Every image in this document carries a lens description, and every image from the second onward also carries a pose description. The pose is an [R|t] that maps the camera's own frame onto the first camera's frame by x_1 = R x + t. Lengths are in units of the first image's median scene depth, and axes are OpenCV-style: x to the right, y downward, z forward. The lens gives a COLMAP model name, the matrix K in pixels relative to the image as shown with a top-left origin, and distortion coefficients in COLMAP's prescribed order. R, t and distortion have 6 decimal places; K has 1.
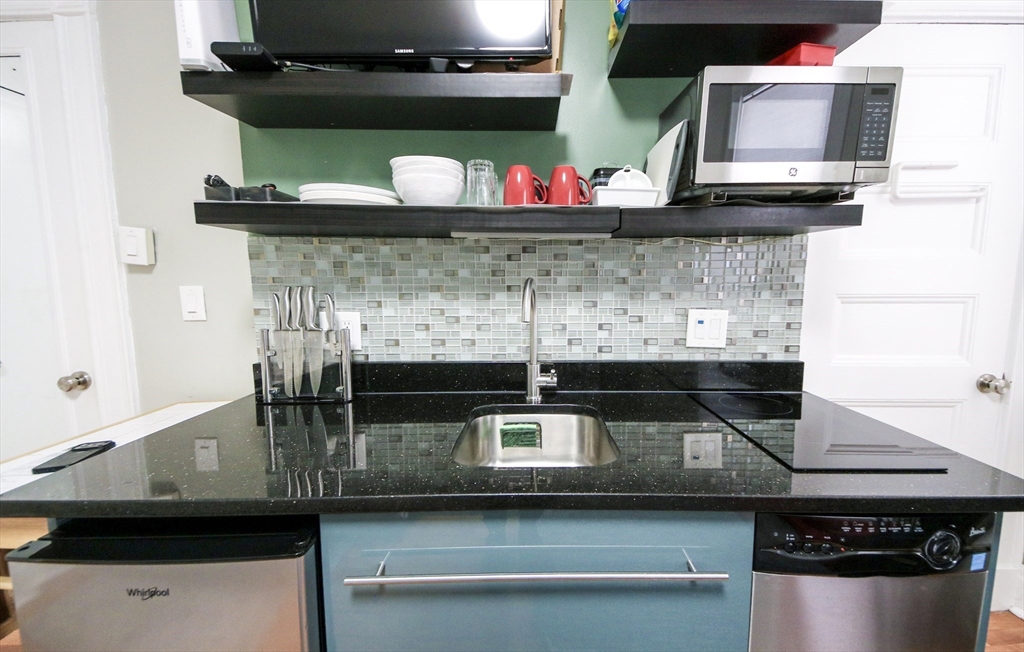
lens RADIAL K [[379.8, 0, 533.3], [0, 379.8, 324.9], [0, 0, 1]] dist [0.045213, -0.020439]
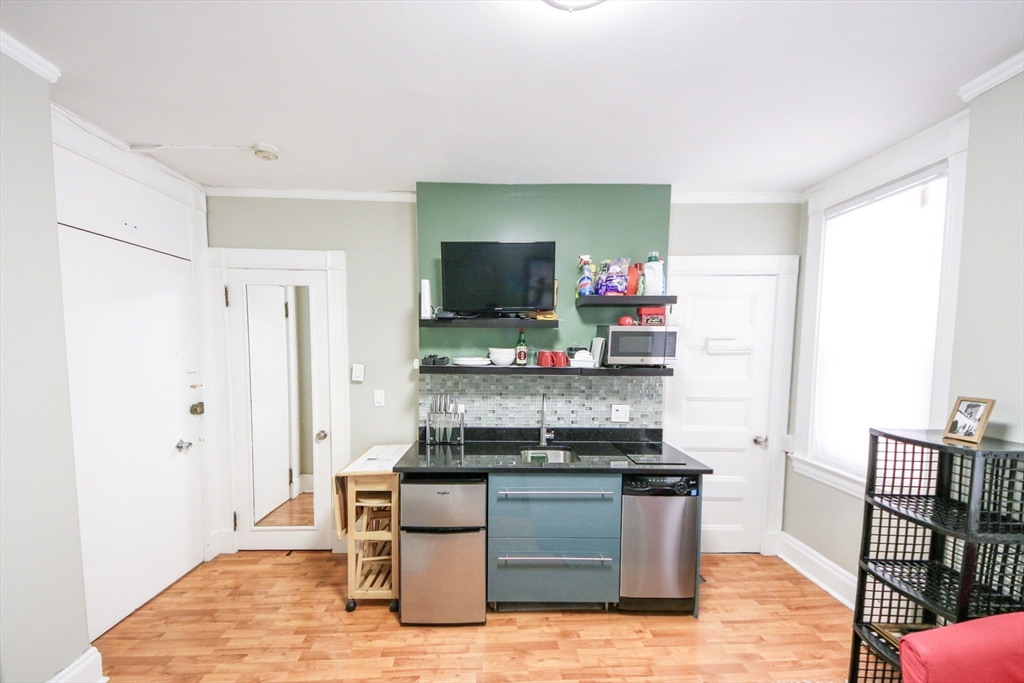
lens RADIAL K [[383.1, 0, 497.6], [0, 383.1, 376.4], [0, 0, 1]] dist [0.022117, -0.000024]
pose [[0.999957, 0.009037, 0.002131, -0.271300], [-0.008951, 0.999260, -0.037411, -0.117557], [-0.002468, 0.037390, 0.999298, -1.263518]]
